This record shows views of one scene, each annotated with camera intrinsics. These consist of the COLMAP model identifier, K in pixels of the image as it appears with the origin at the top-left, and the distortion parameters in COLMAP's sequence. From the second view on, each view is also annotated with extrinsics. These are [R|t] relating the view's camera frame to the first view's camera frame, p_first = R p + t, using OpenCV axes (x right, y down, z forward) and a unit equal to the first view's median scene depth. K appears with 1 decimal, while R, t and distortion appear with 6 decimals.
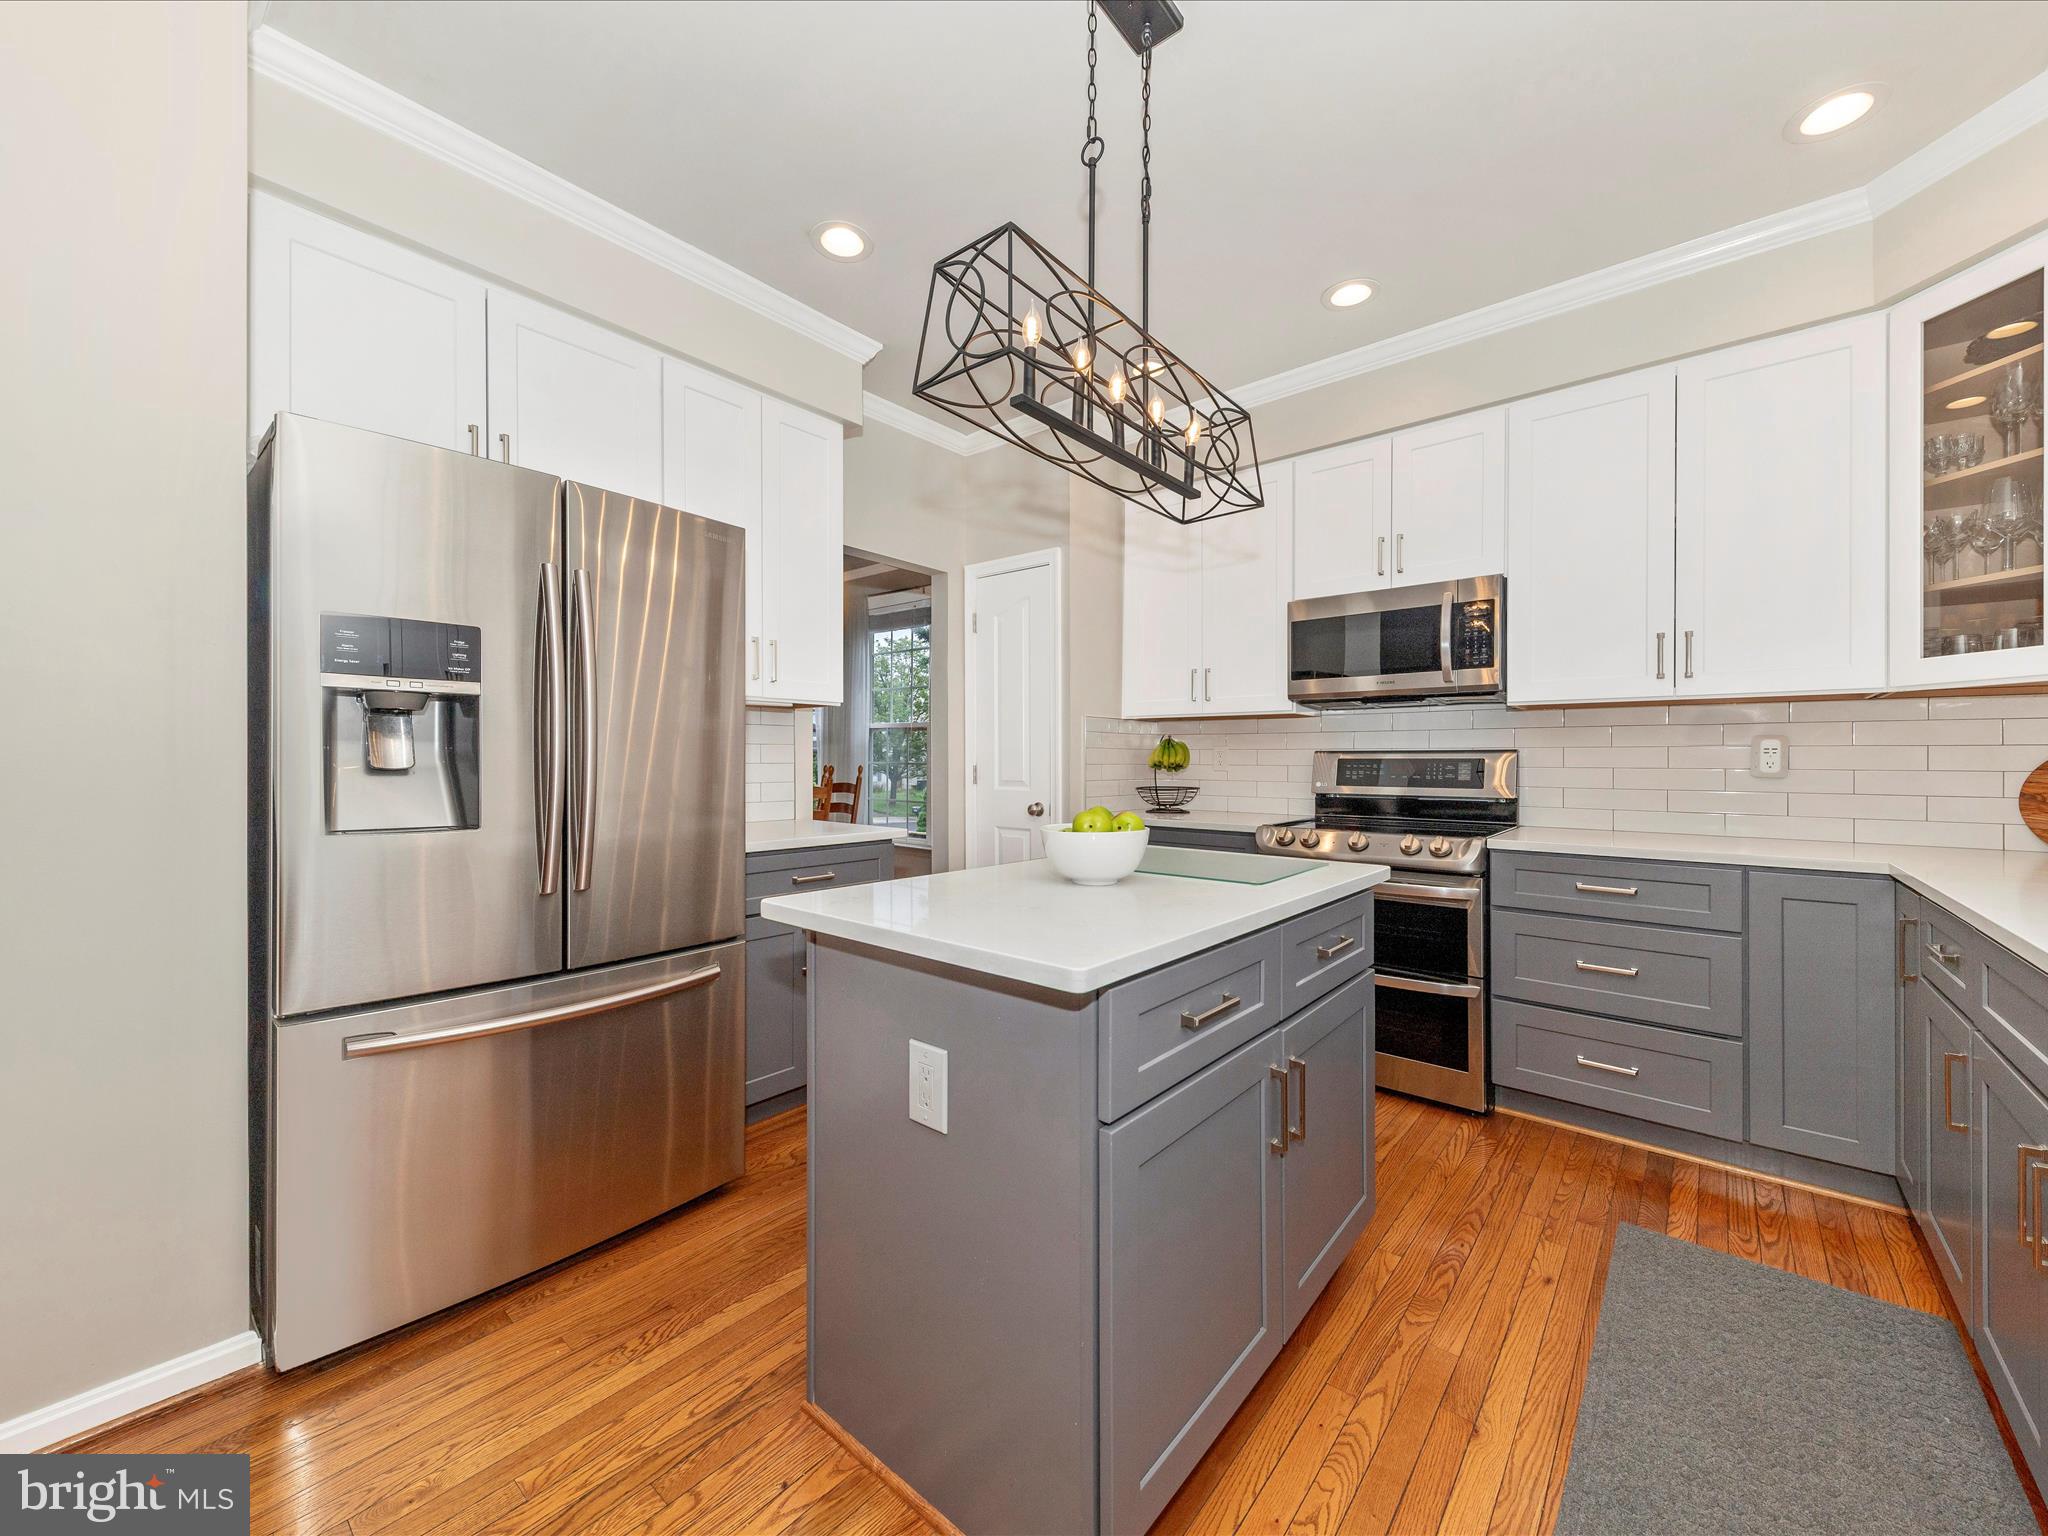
lens RADIAL K [[800.3, 0, 1042.6], [0, 800.3, 766.6], [0, 0, 1]] dist [-0.000199, 0.000116]
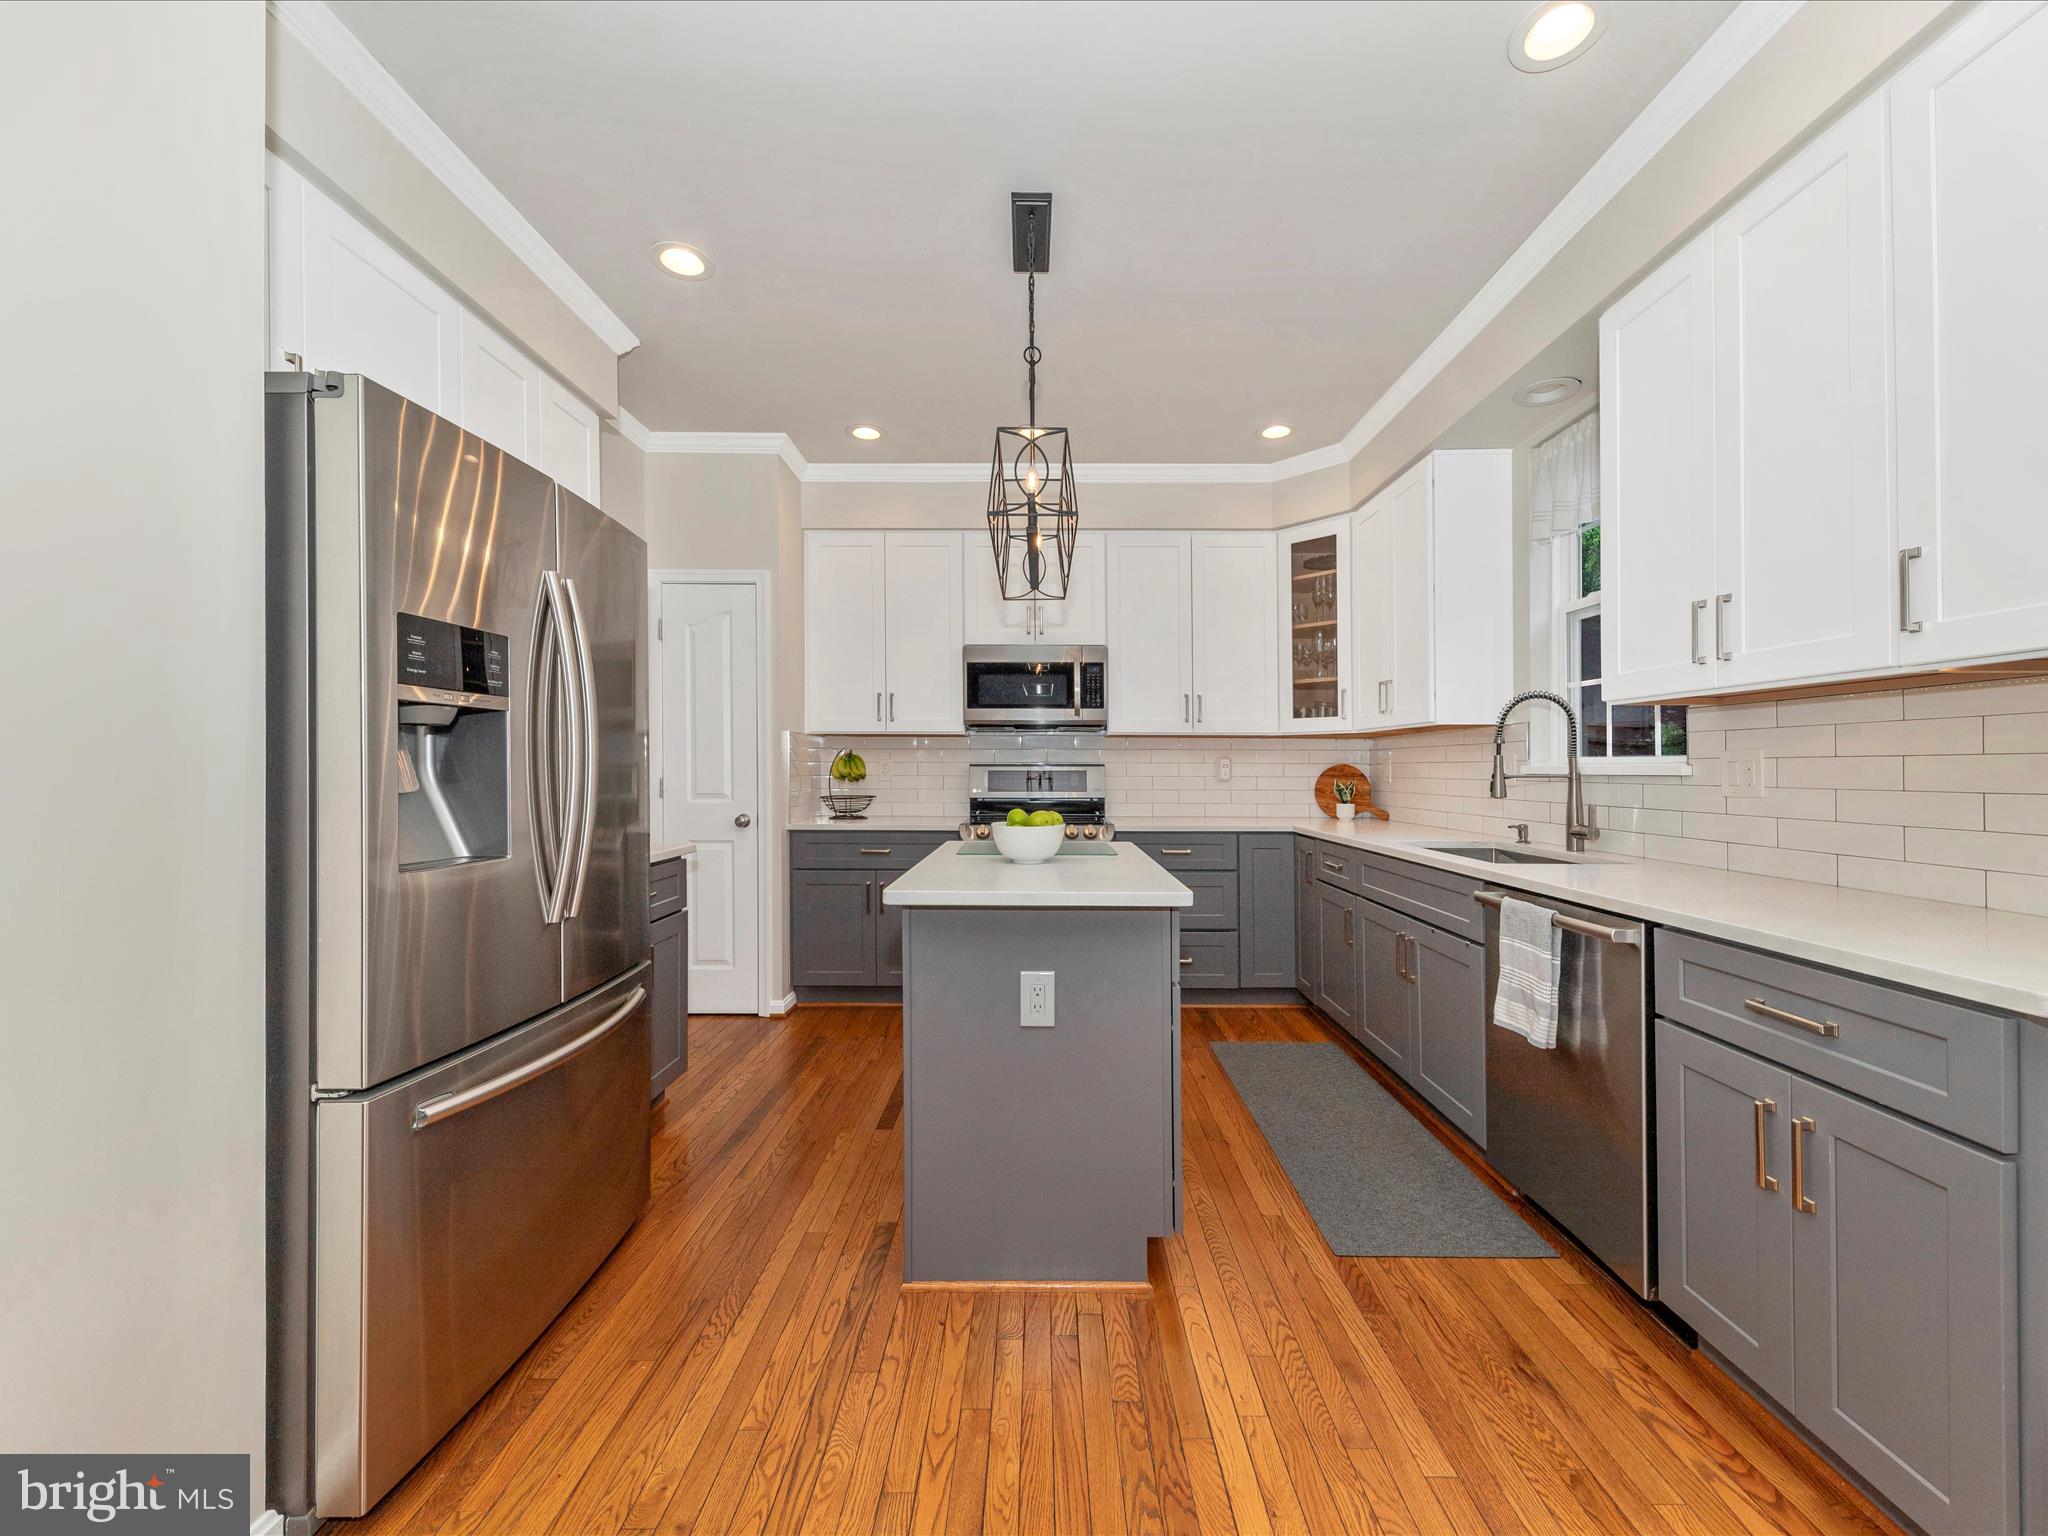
lens RADIAL K [[800.3, 0, 1102.9], [0, 800.3, 766.2], [0, 0, 1]] dist [-0.000199, 0.000116]
pose [[0.729112, 0.000666, 0.684394, -0.446532], [0.004820, 0.999970, -0.006109, -0.009426], [-0.684377, 0.007753, 0.729087, -0.070461]]
